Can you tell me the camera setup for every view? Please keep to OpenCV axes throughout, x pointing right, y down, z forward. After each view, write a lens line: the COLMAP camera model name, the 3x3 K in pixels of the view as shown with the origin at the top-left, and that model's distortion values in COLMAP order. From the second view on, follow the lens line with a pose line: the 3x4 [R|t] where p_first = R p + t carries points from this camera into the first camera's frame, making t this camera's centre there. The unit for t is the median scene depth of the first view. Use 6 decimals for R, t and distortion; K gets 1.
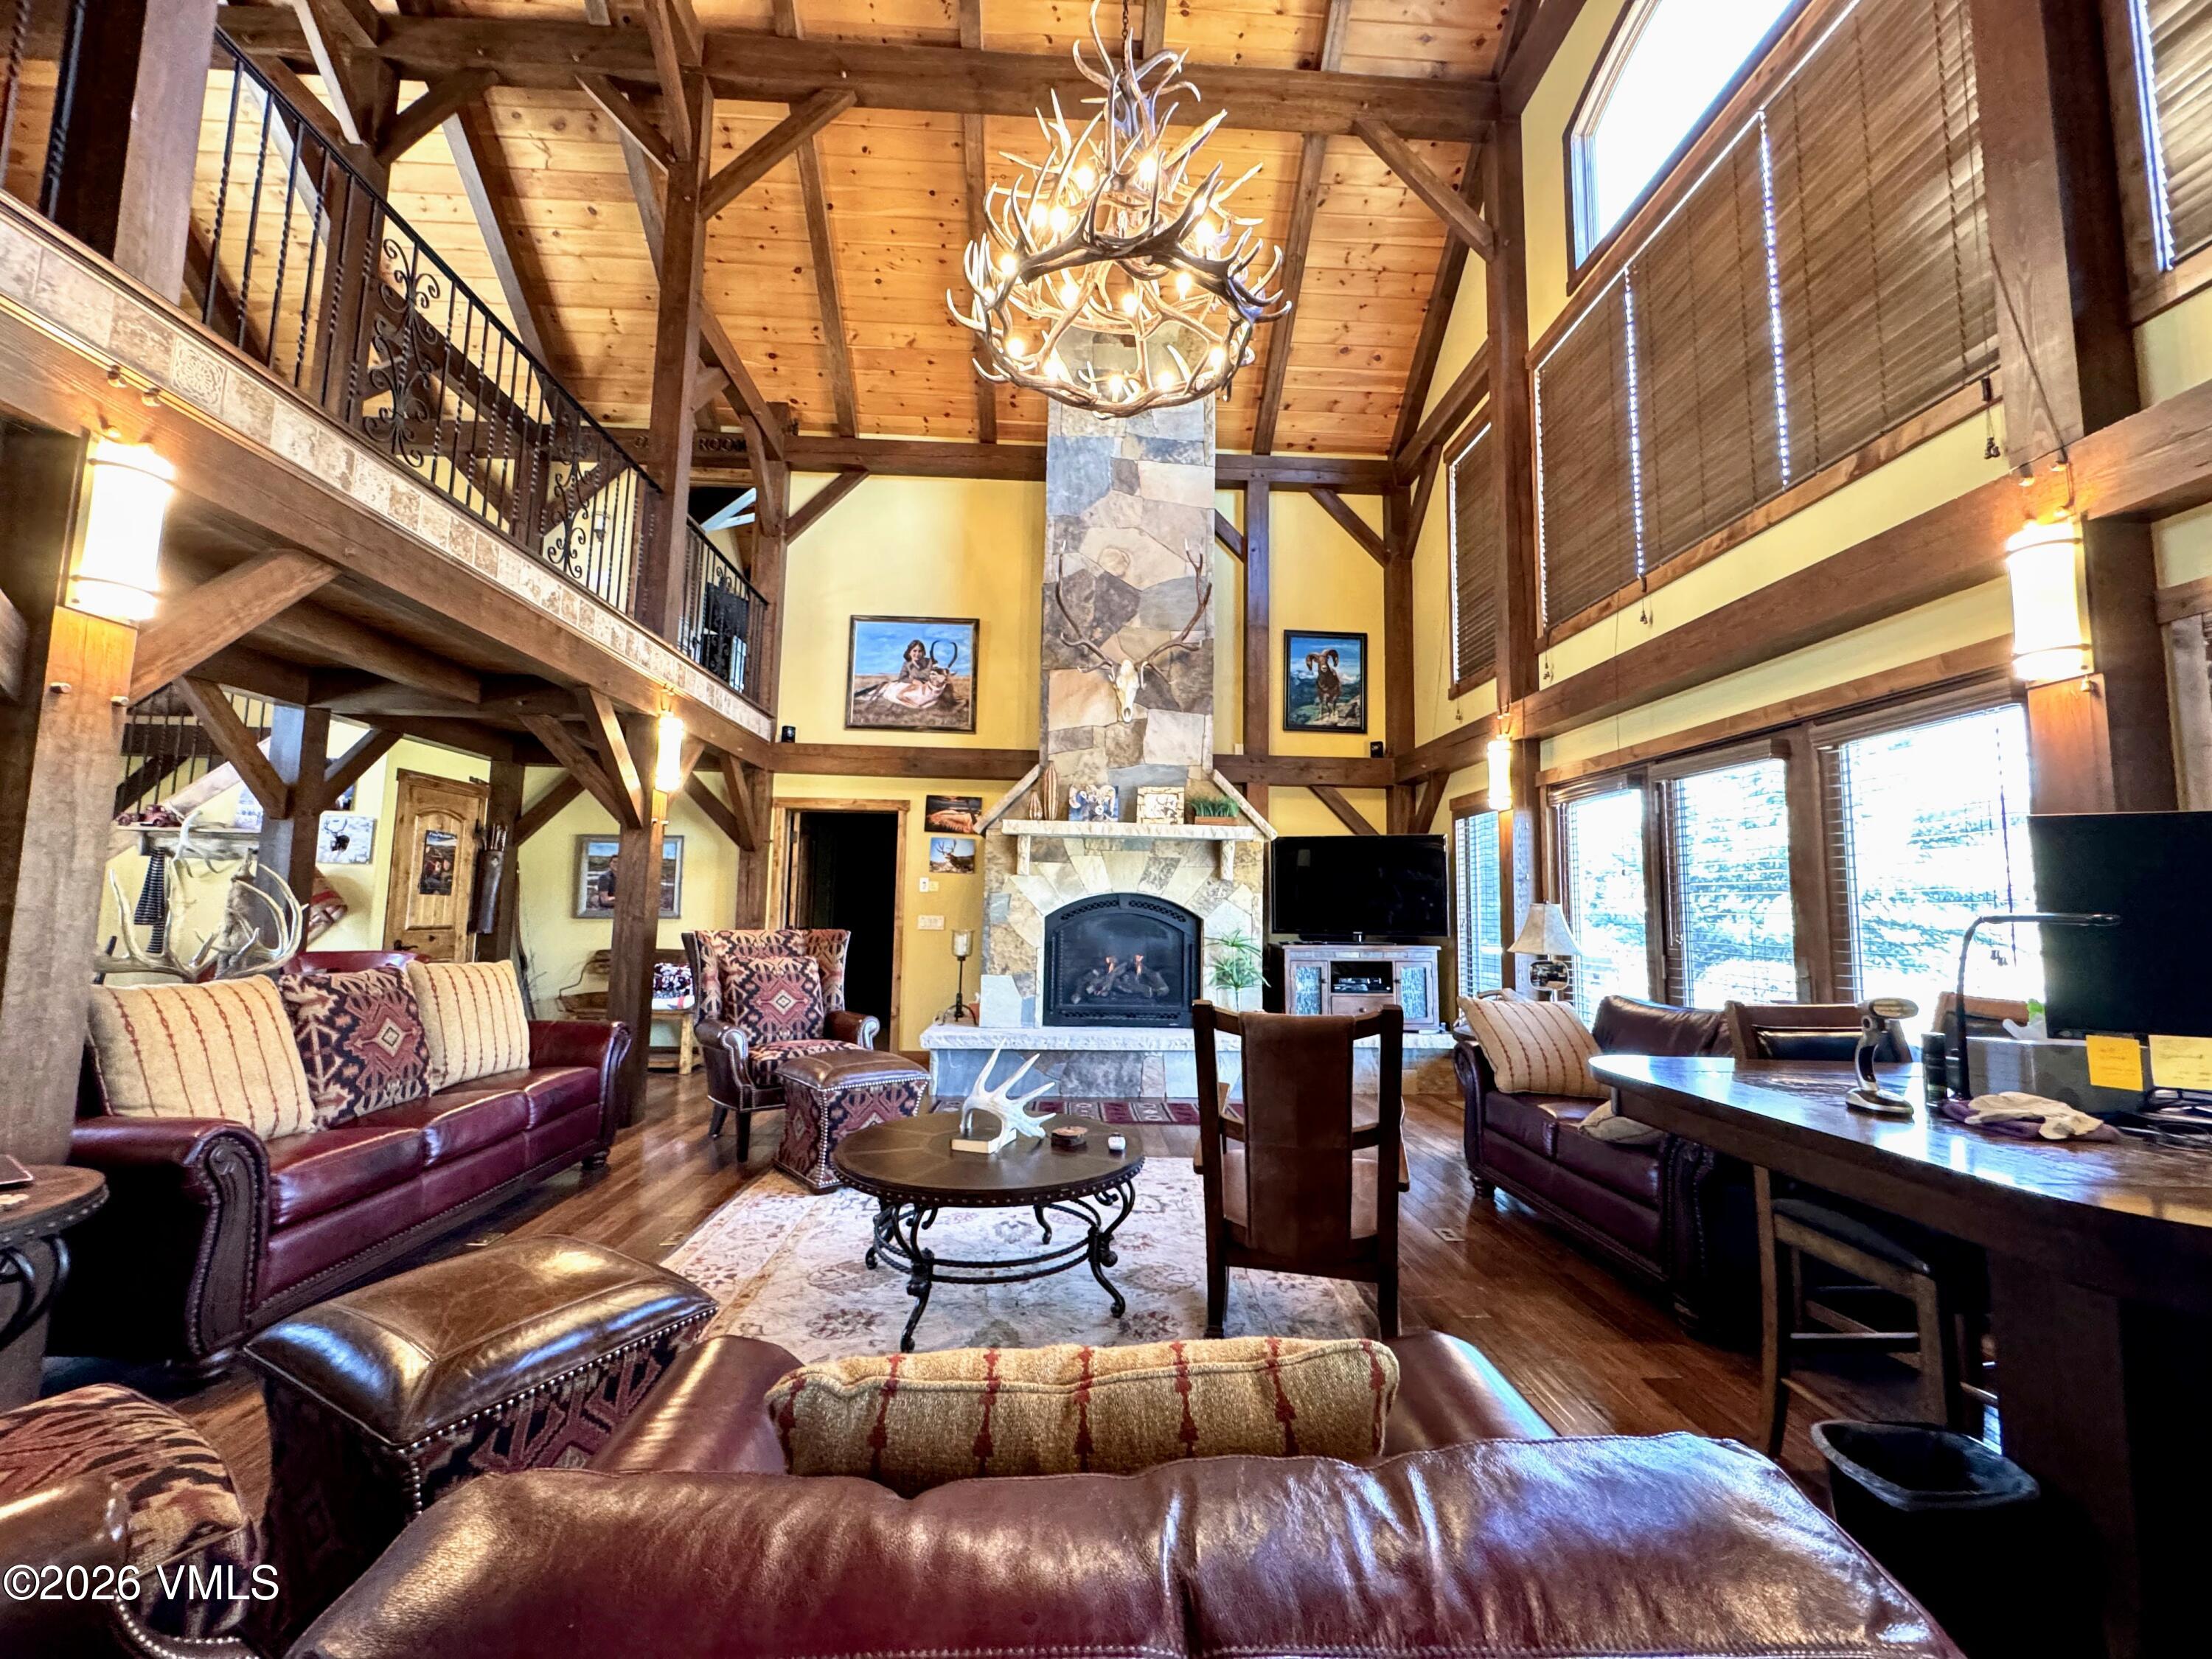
lens RADIAL K [[885.0, 0, 1109.7], [0, 885.0, 827.5], [0, 0, 1]] dist [-0.003771, 0.000352]
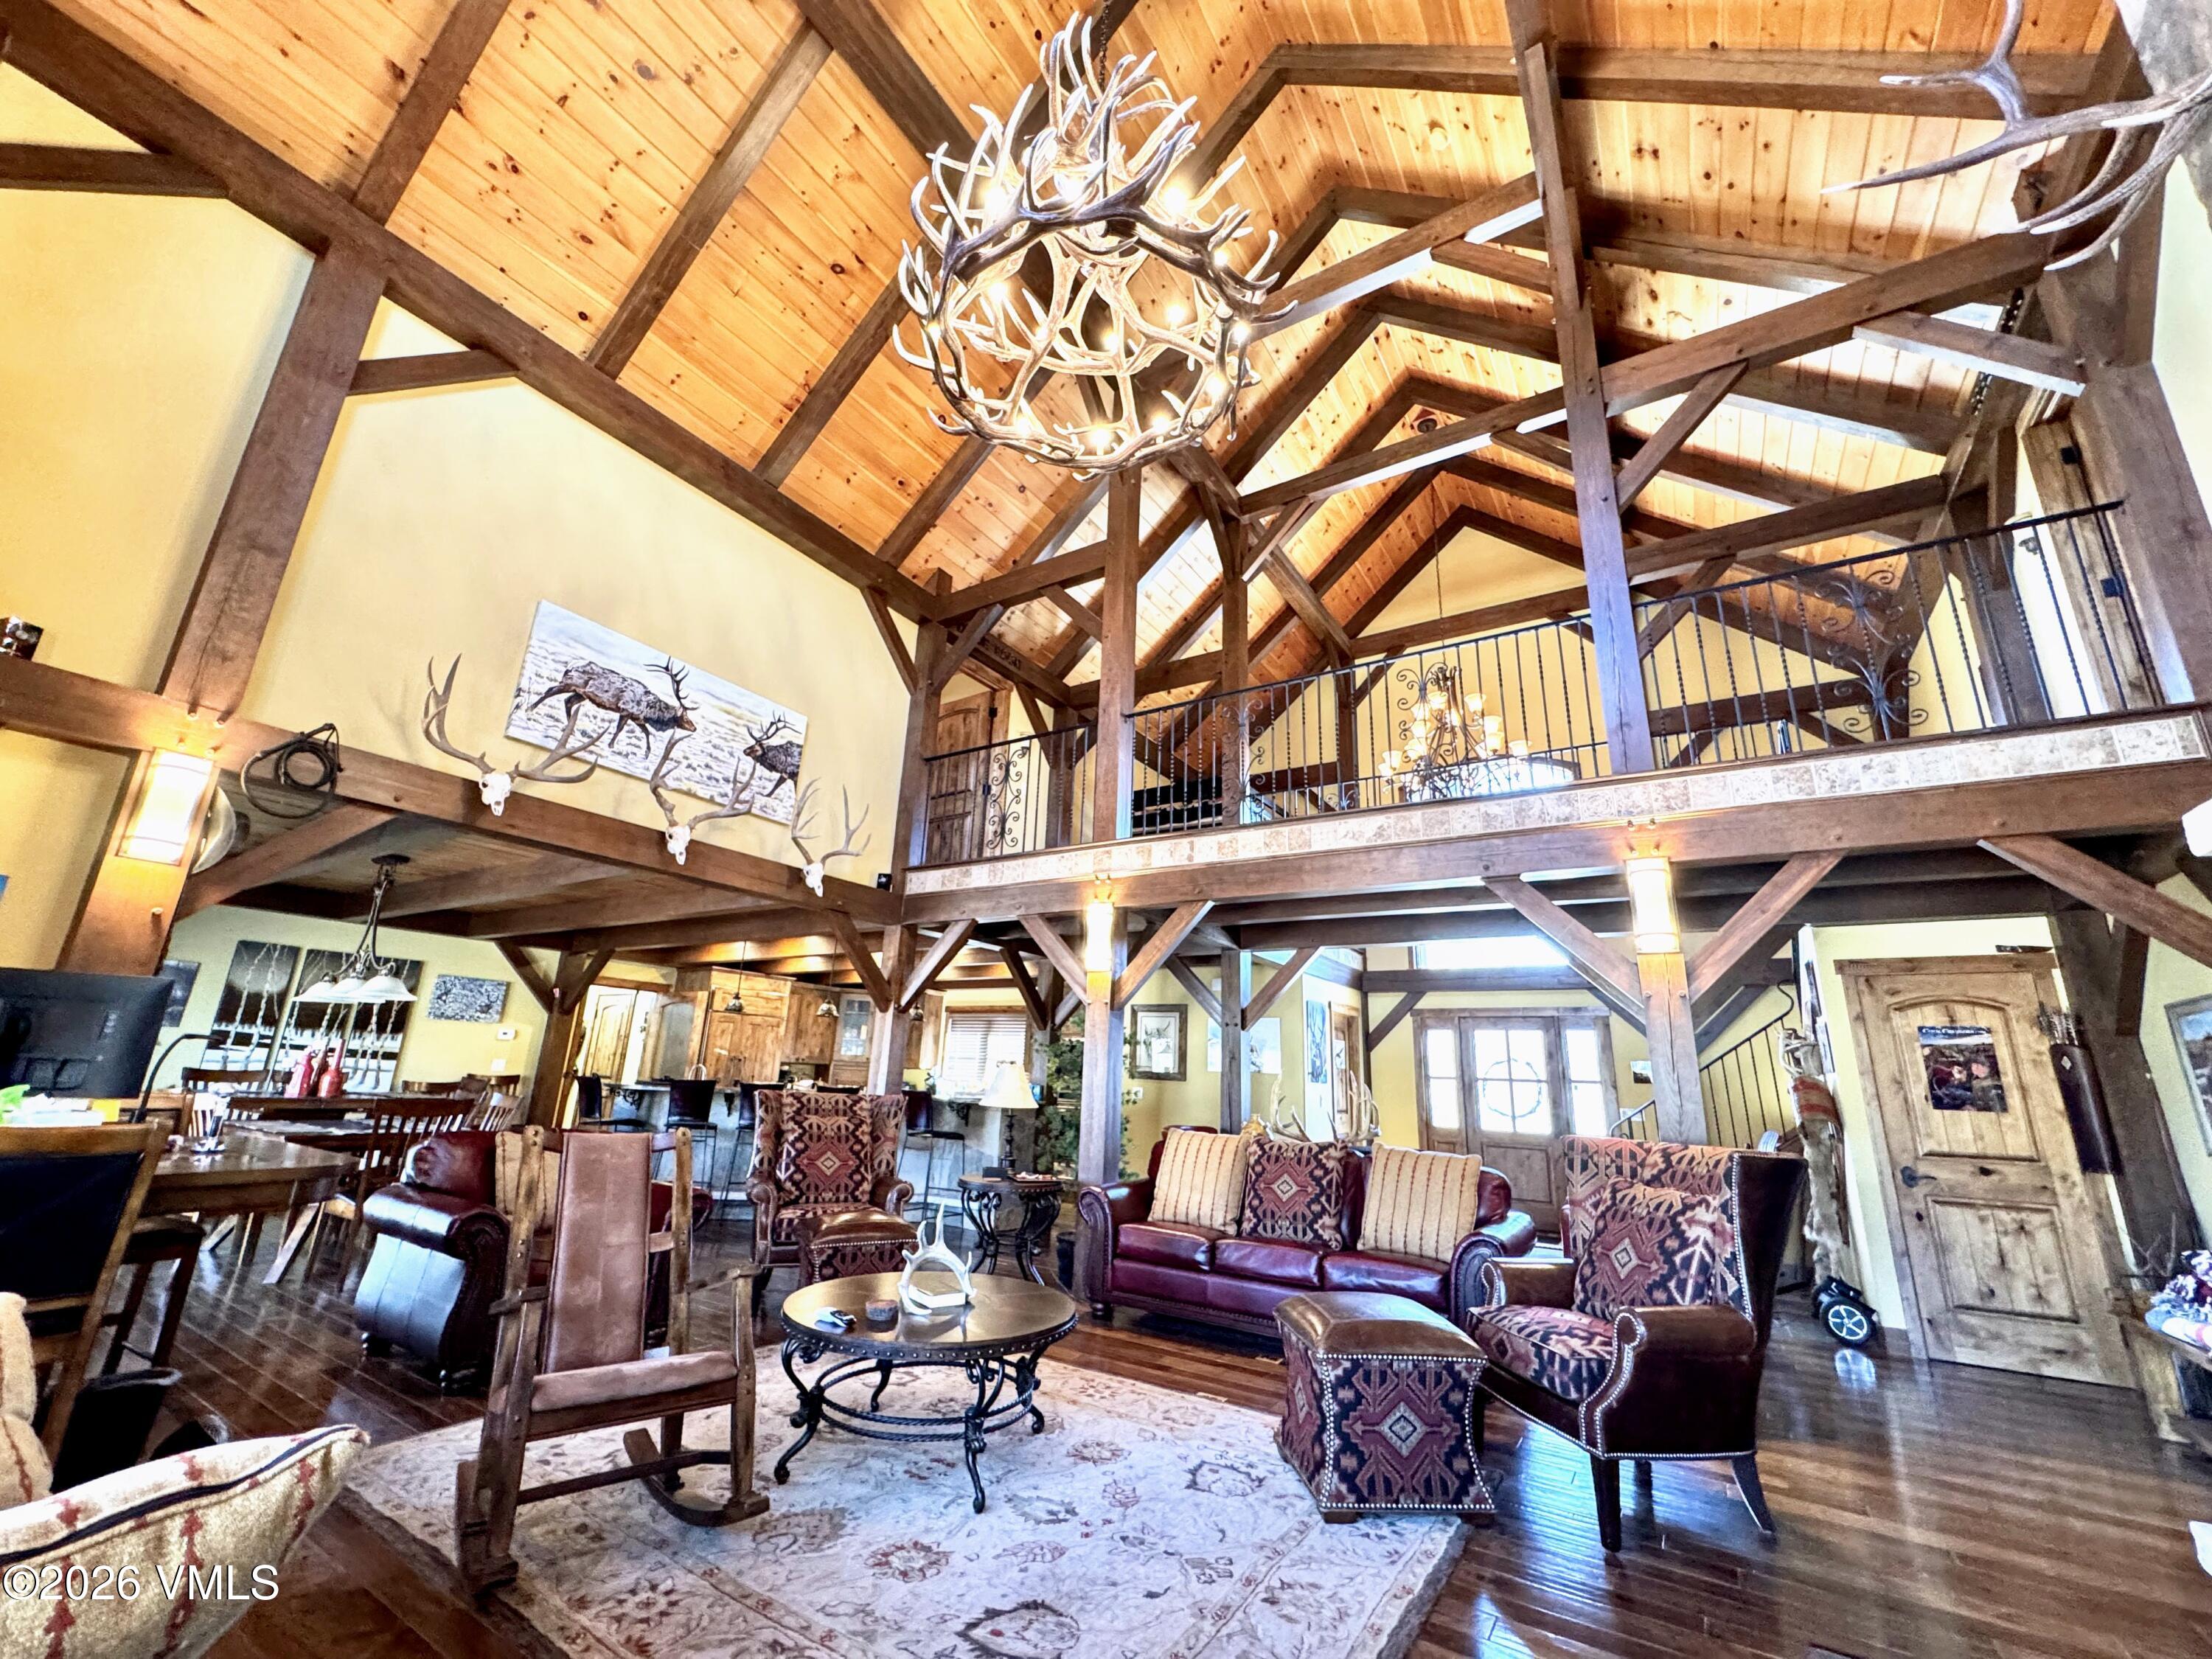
lens RADIAL K [[885.0, 0, 1105.3], [0, 885.0, 820.3], [0, 0, 1]] dist [-0.003771, 0.000352]
pose [[-0.586943, -0.271212, -0.762852, 0.384228], [0.025999, 0.935425, -0.352569, 0.105897], [0.809211, -0.226771, -0.541989, 1.011488]]
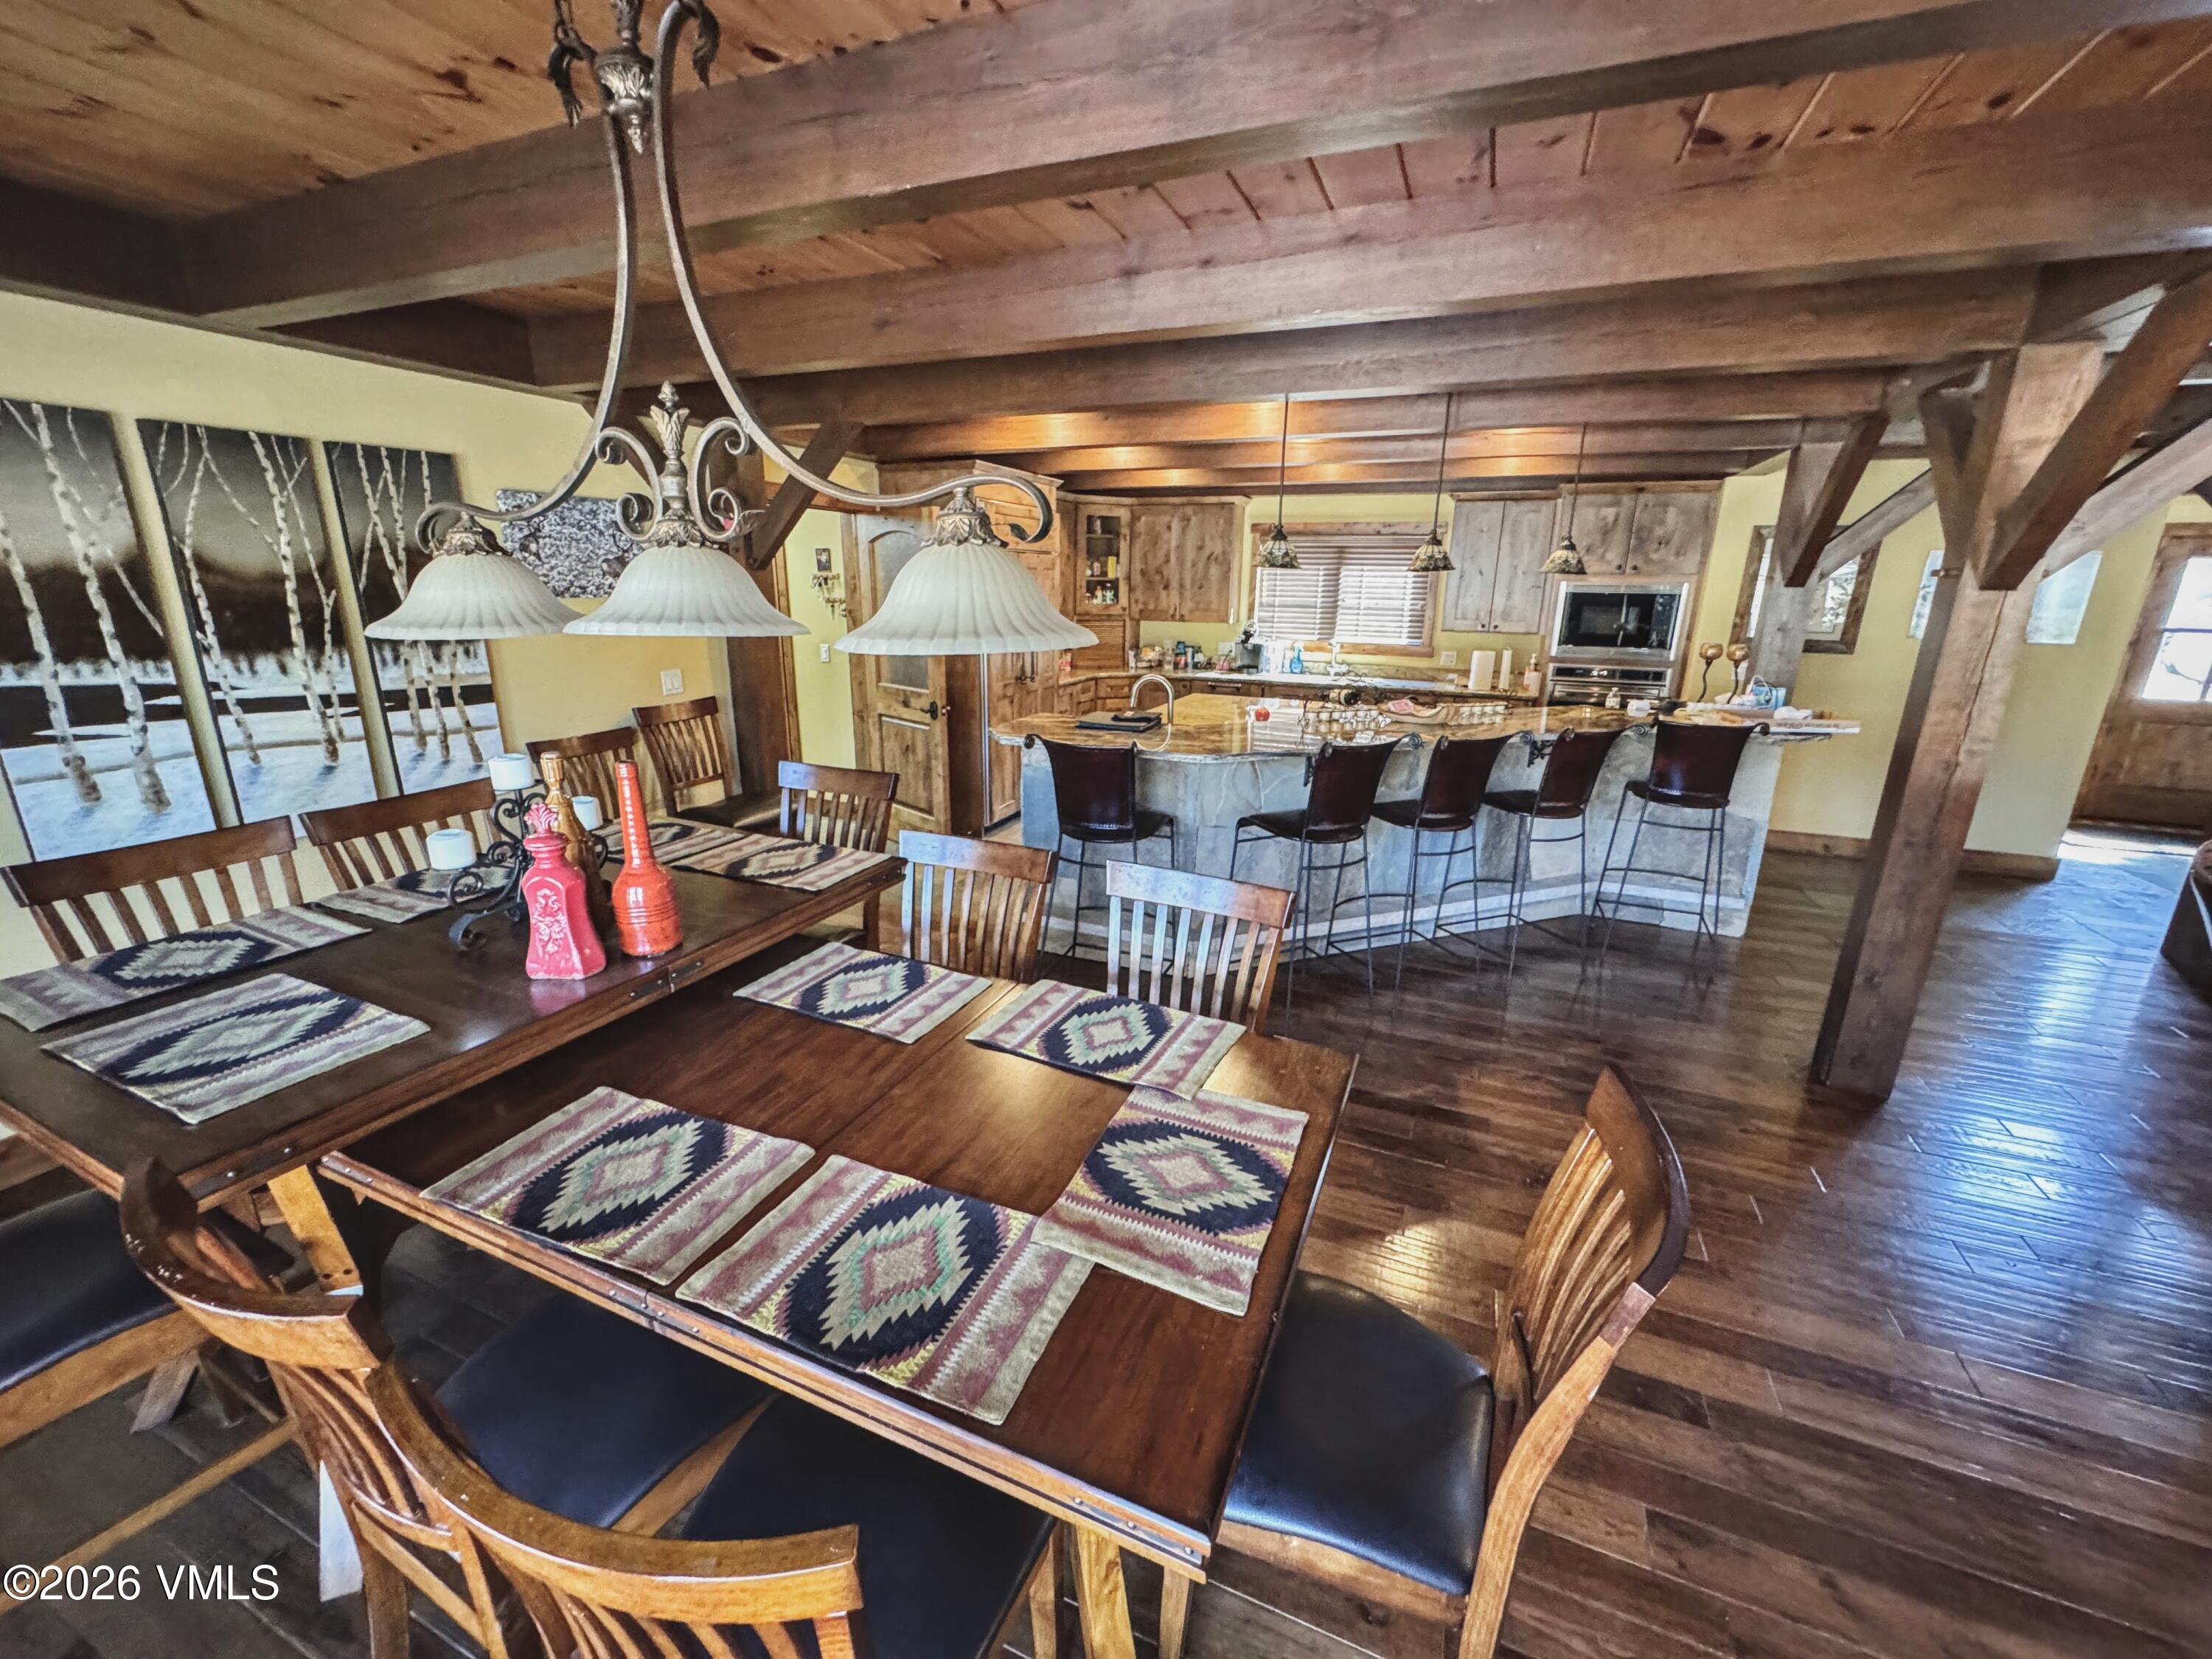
lens RADIAL K [[885.0, 0, 1108.8], [0, 885.0, 831.6], [0, 0, 1]] dist [-0.003771, 0.000352]
pose [[-0.445463, 0.220683, -0.867676, 0.219296], [0.063047, 0.974471, 0.215477, -0.089668], [0.893077, 0.041282, -0.448005, -0.165671]]
